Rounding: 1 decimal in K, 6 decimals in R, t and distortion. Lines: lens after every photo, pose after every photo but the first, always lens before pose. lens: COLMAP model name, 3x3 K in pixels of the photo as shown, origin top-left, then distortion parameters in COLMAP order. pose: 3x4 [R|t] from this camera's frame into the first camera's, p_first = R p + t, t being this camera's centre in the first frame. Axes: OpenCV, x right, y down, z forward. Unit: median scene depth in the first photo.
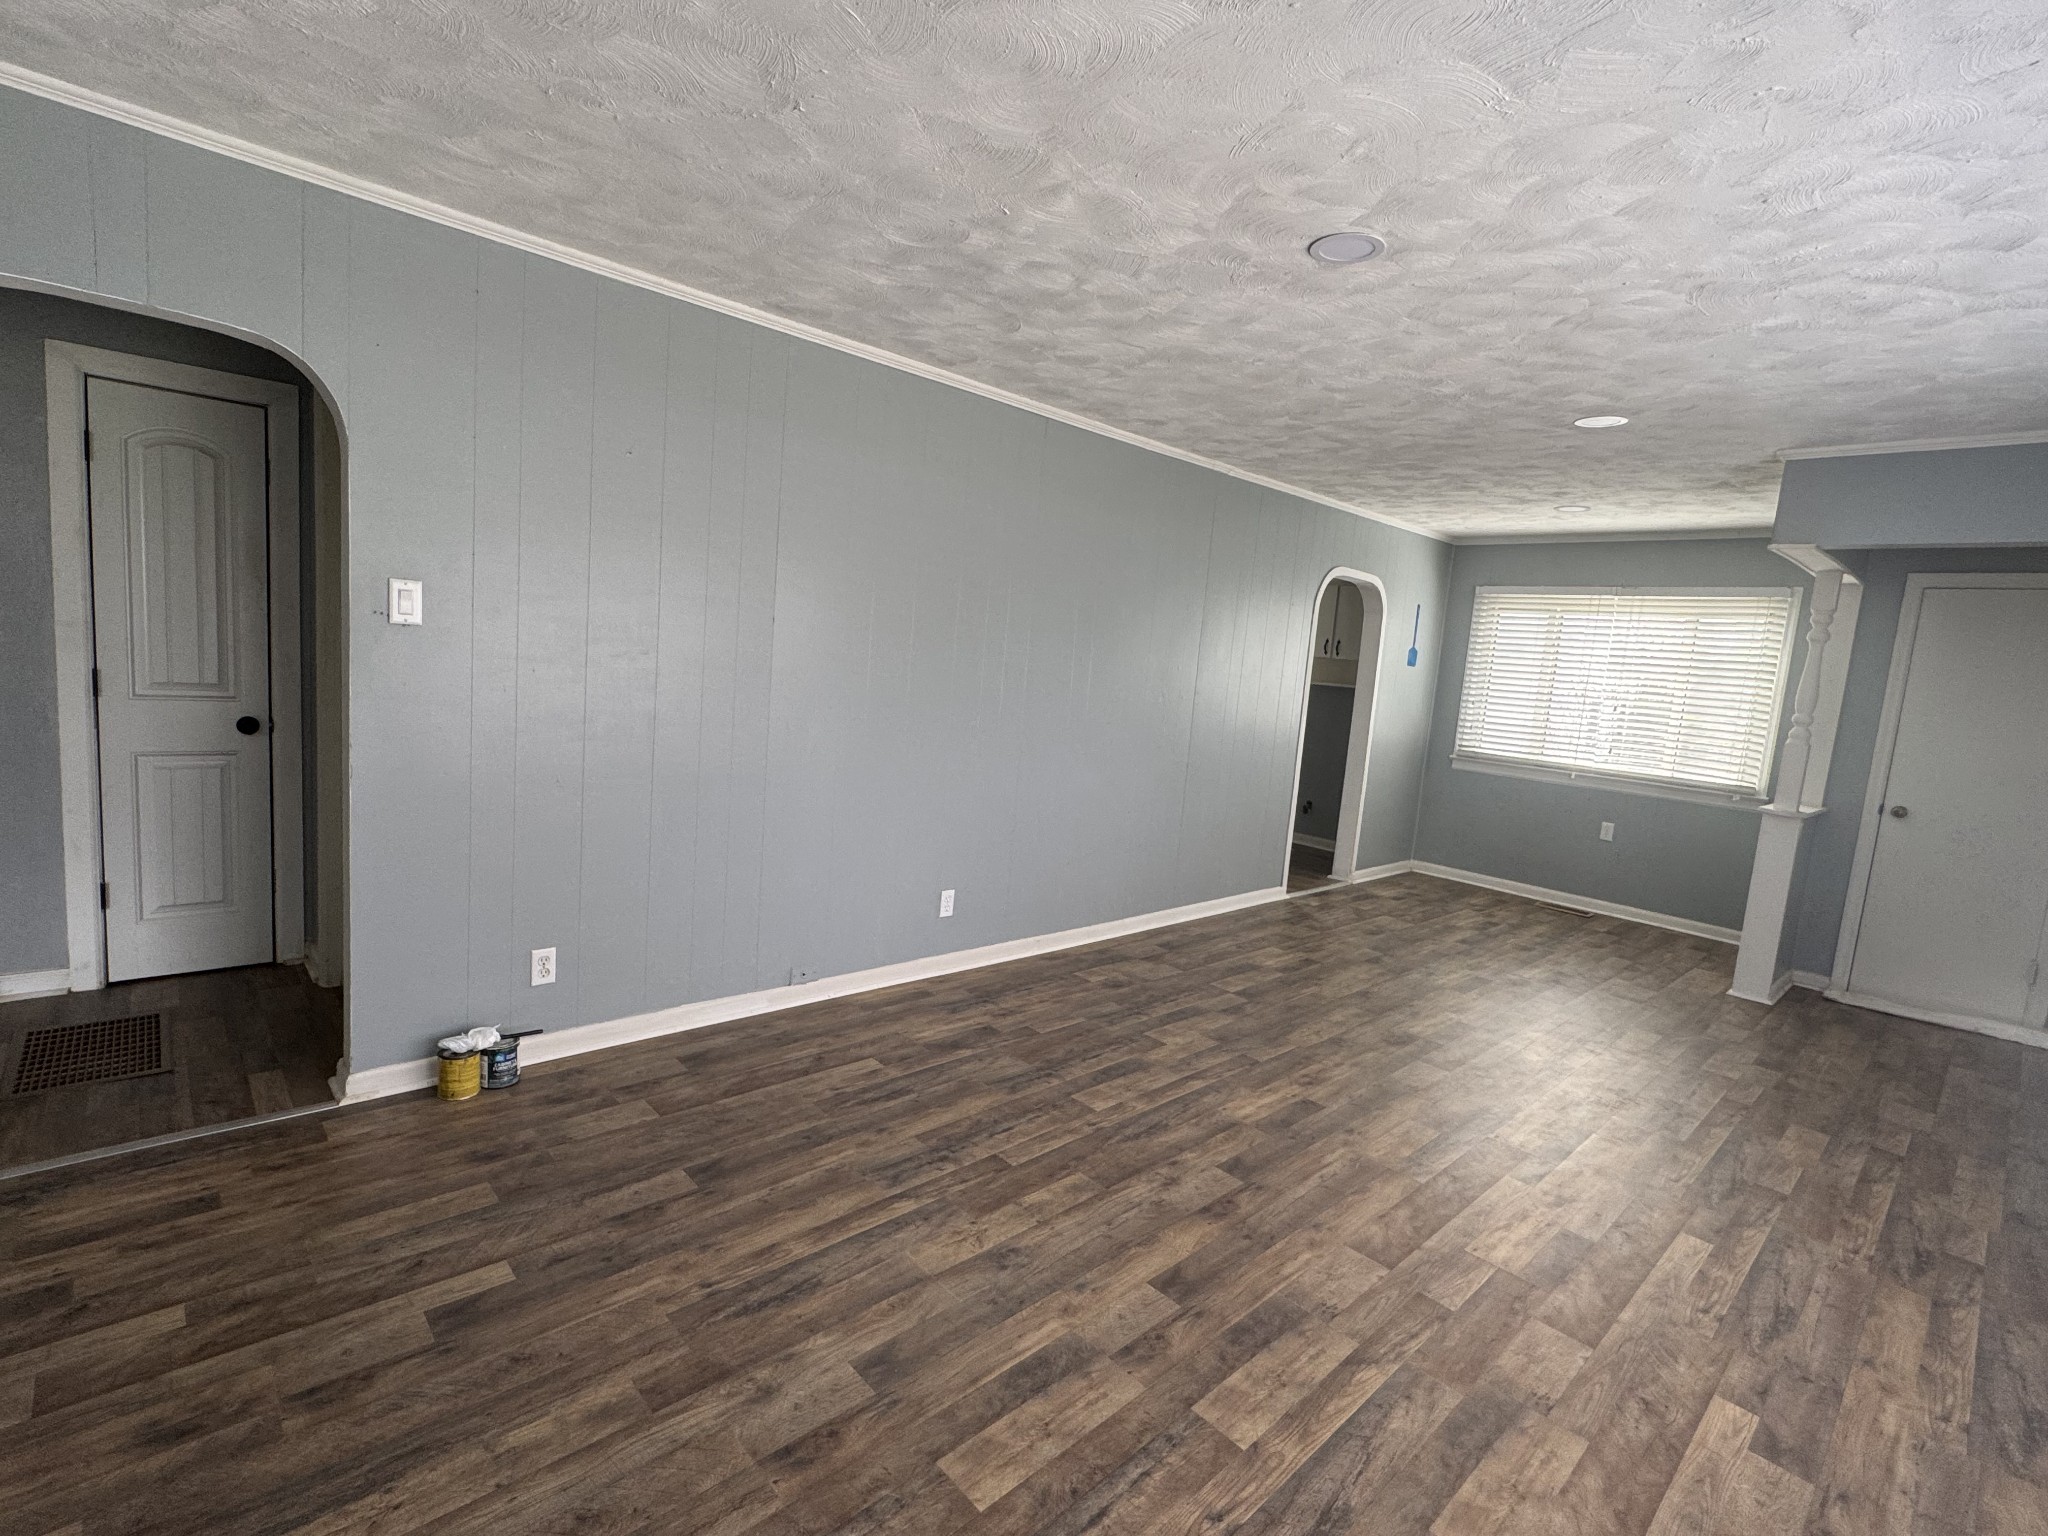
lens RADIAL K [[955.3, 0, 1025.8], [0, 955.3, 775.2], [0, 0, 1]] dist [-0.002838, -0.000054]
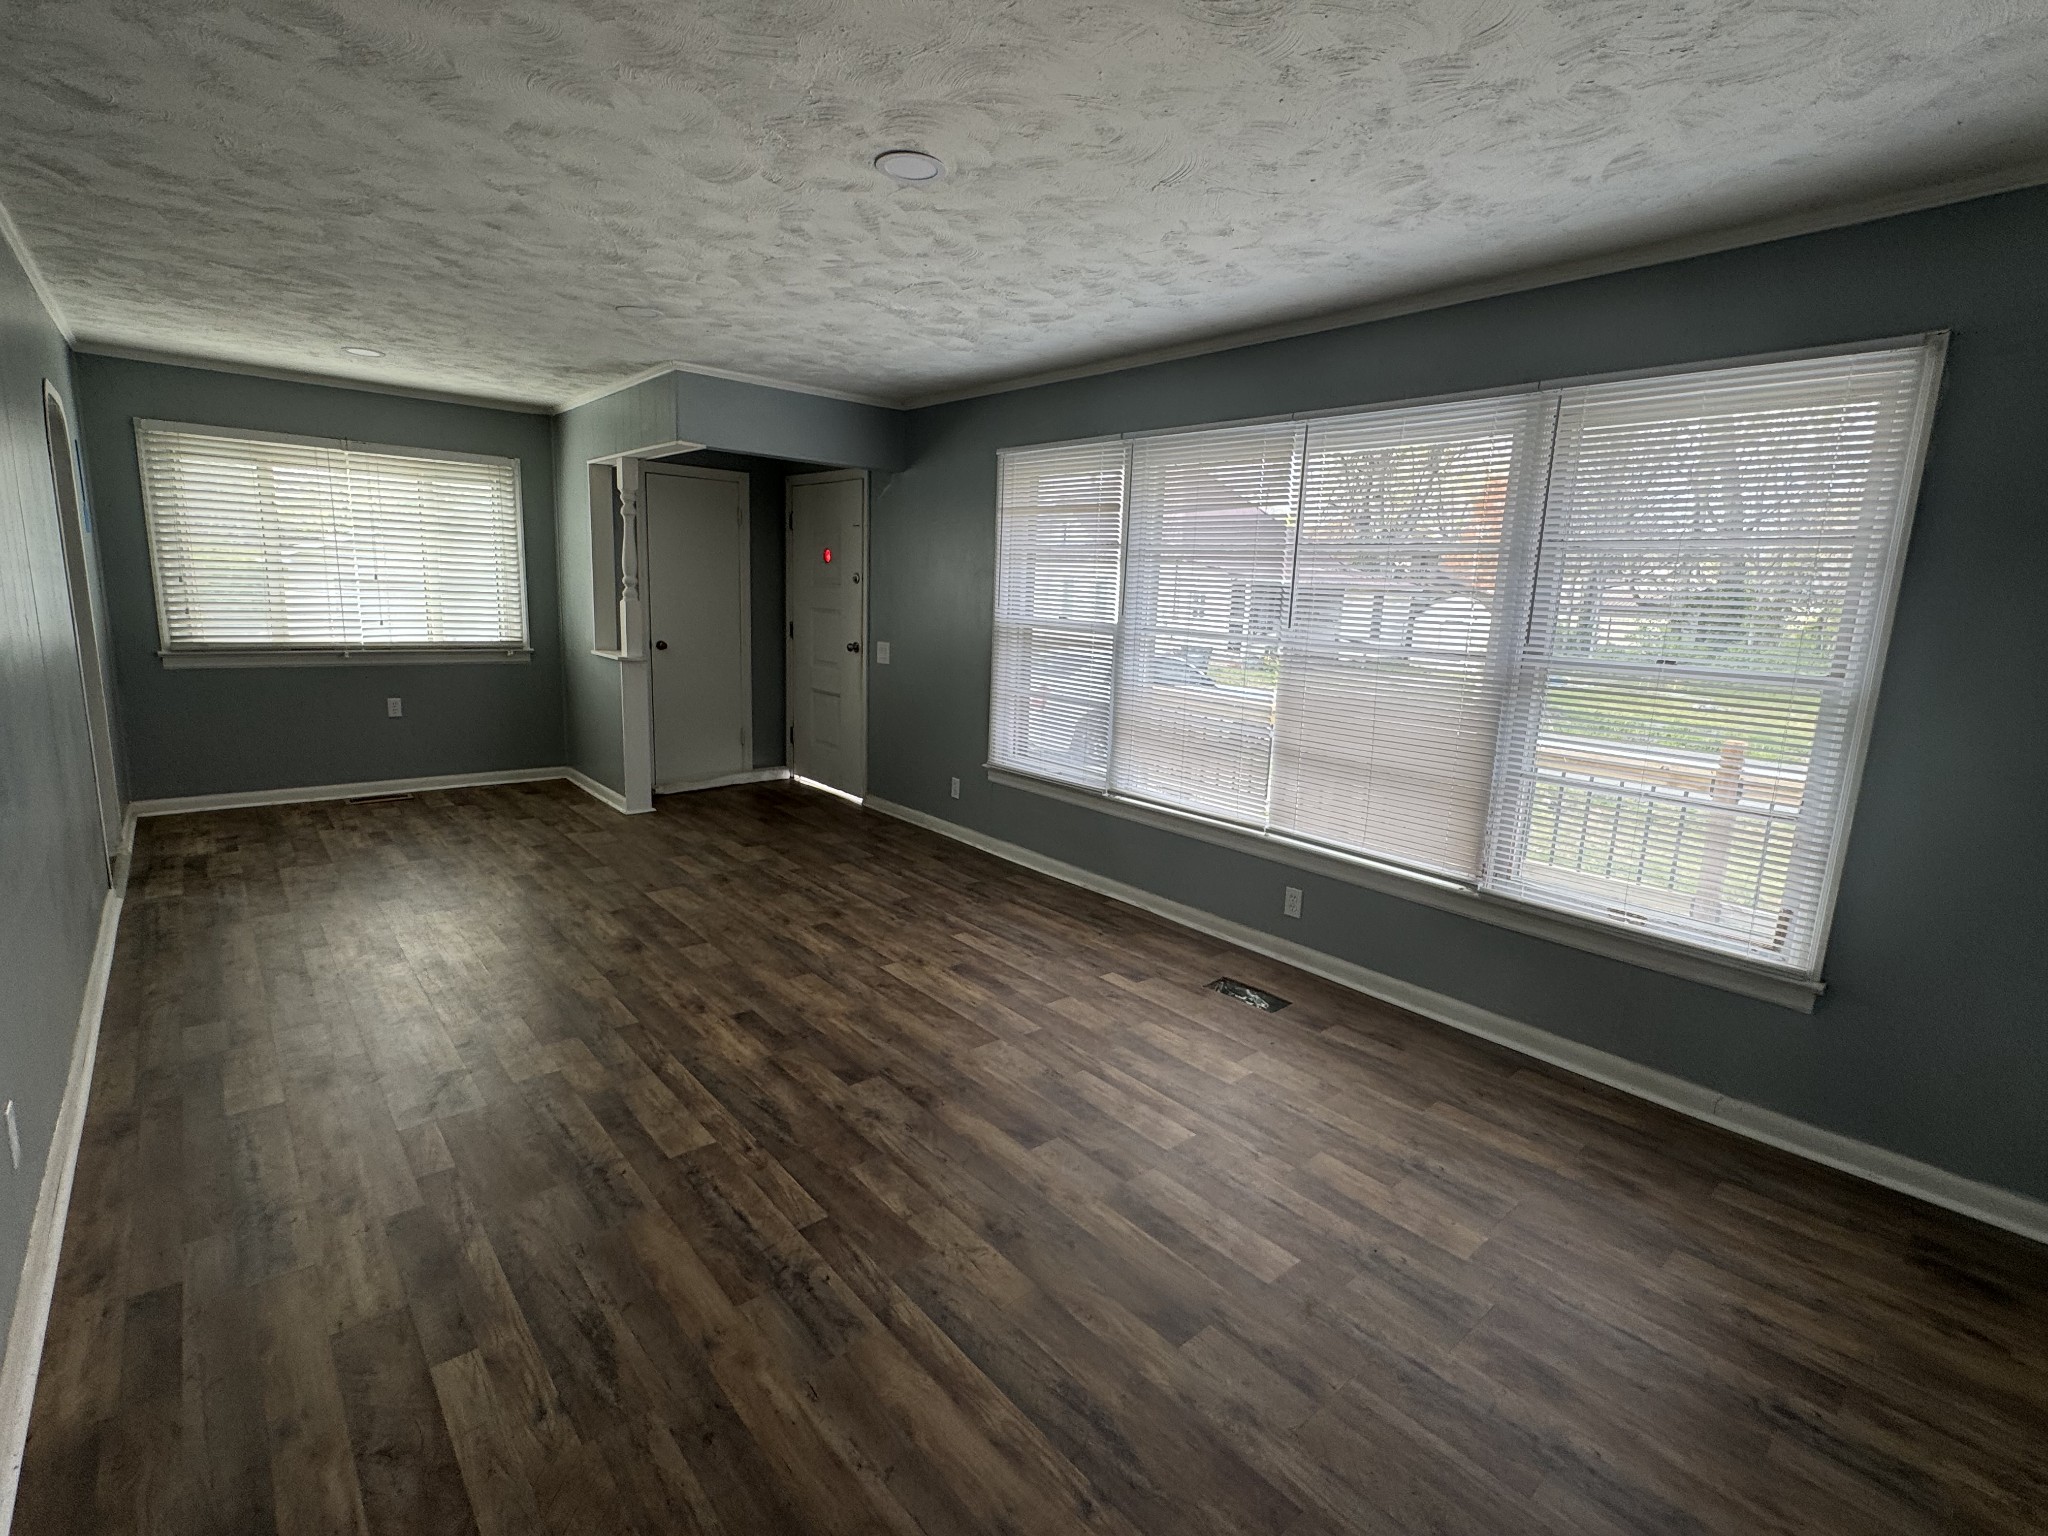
lens RADIAL K [[955.3, 0, 1022.1], [0, 955.3, 764.6], [0, 0, 1]] dist [-0.002838, -0.000054]
pose [[0.039039, -0.256706, 0.965701, -0.700593], [0.092531, 0.963214, 0.252305, -0.159096], [-0.994944, 0.079508, 0.061356, 0.749265]]
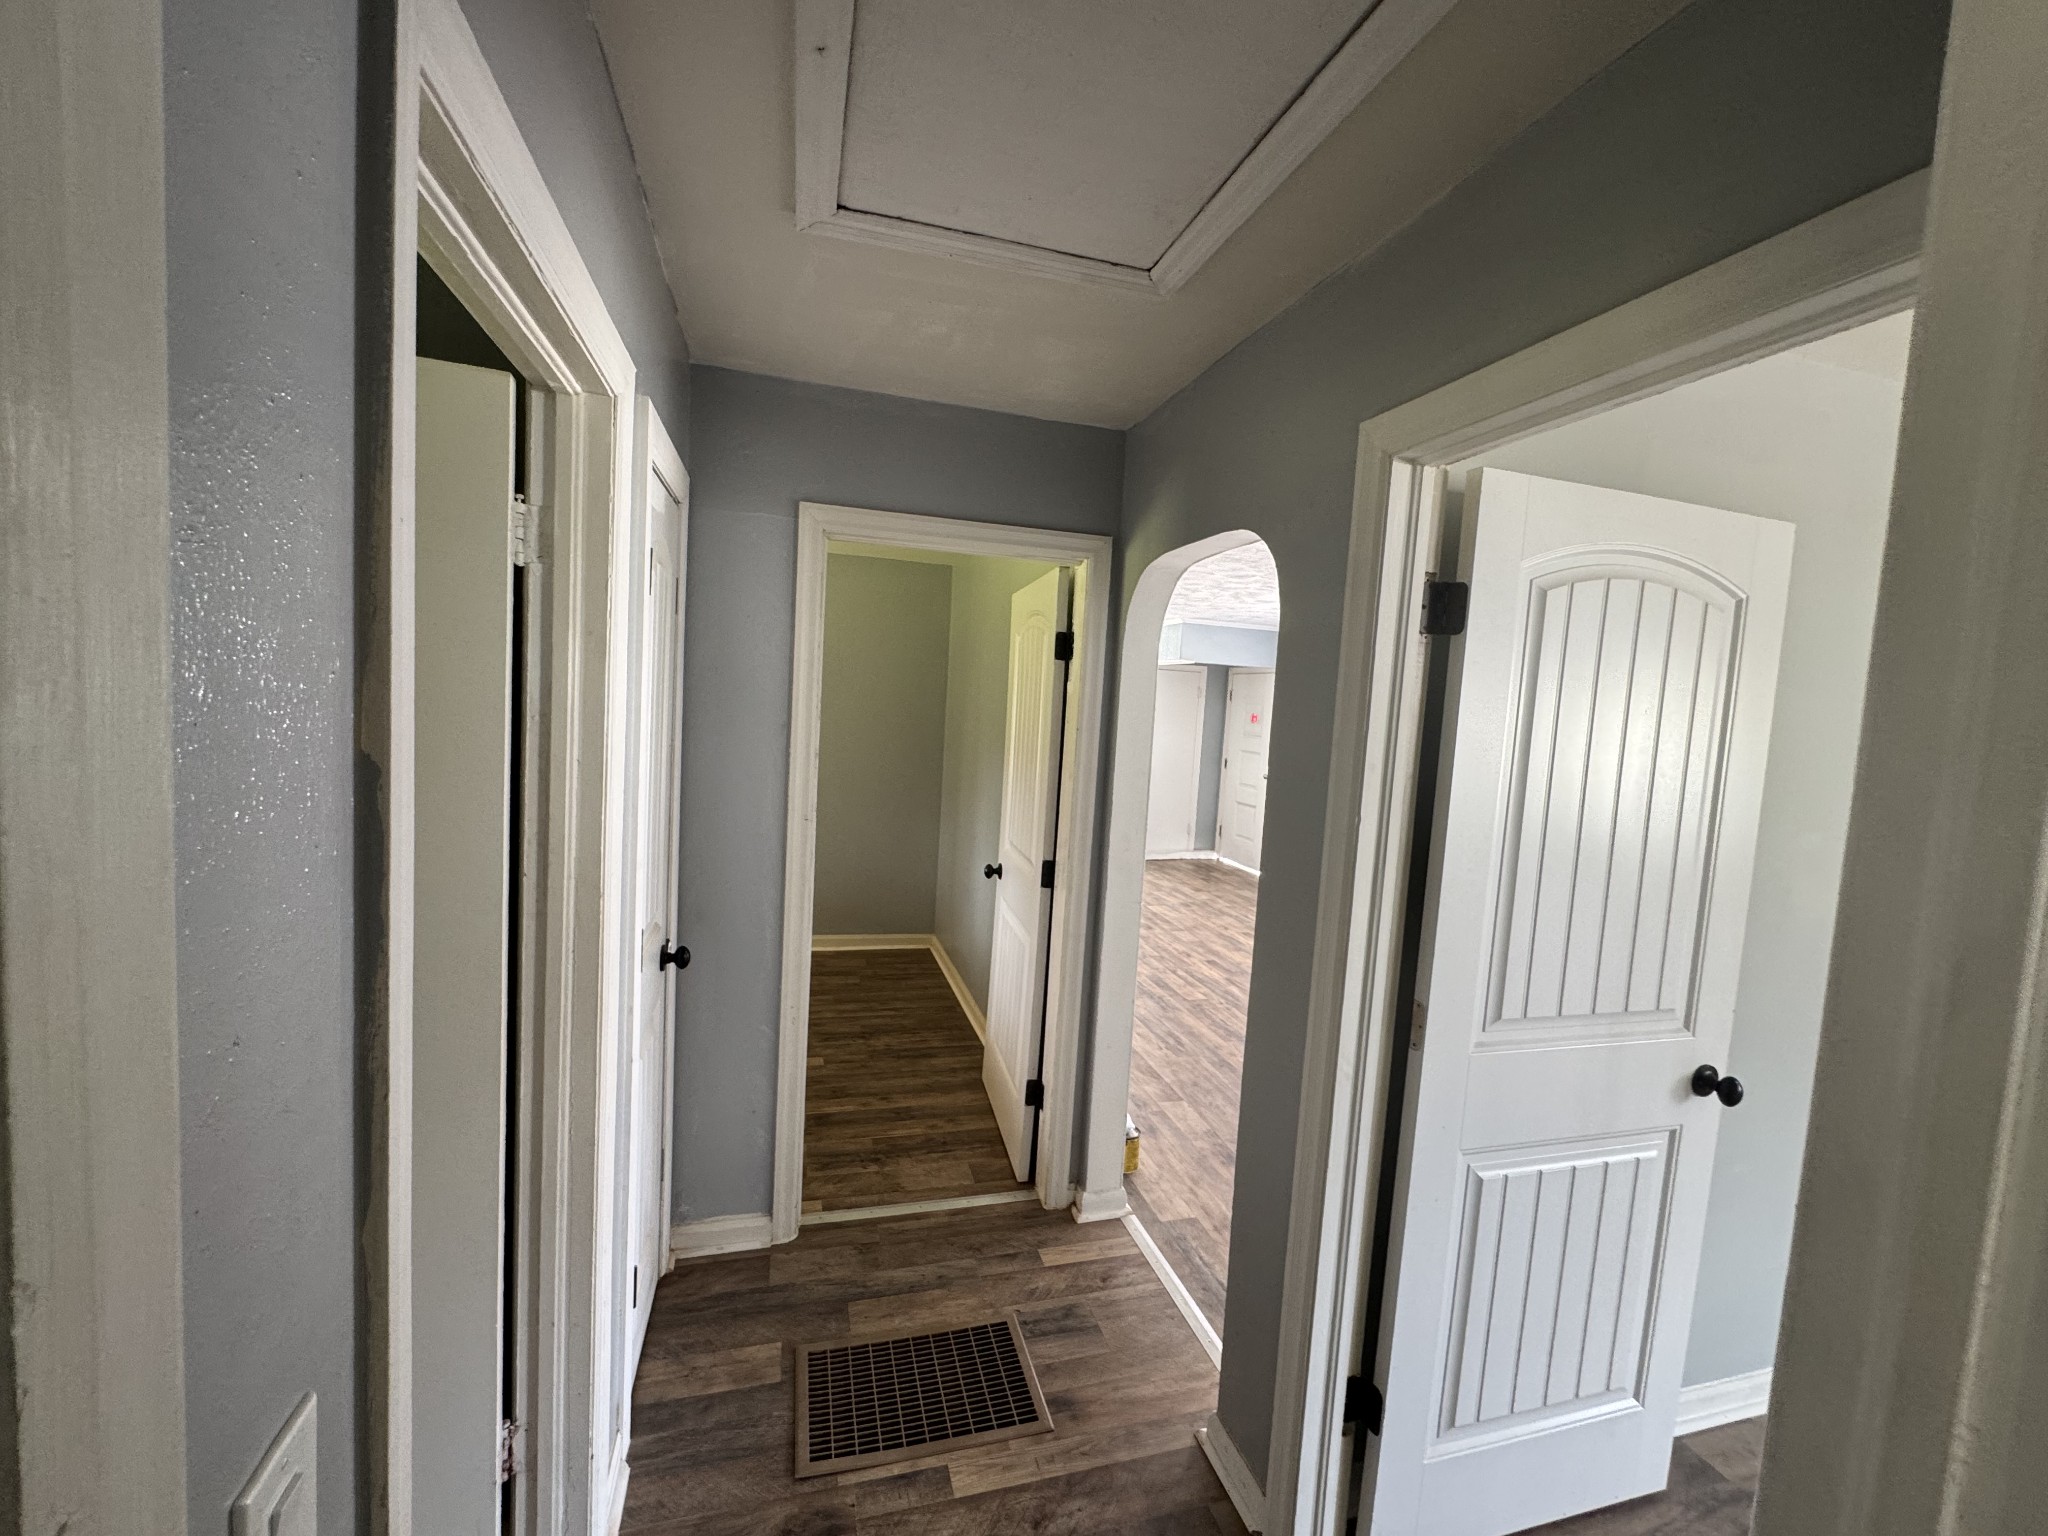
lens RADIAL K [[826.9, 0, 1019.6], [0, 826.9, 767.5], [0, 0, 1]] dist [-0.002043, 0.000294]
pose [[0.459901, -0.123248, 0.879375, -1.594987], [0.094424, 0.991494, 0.089579, -0.289896], [-0.882935, 0.041837, 0.467627, 0.634966]]
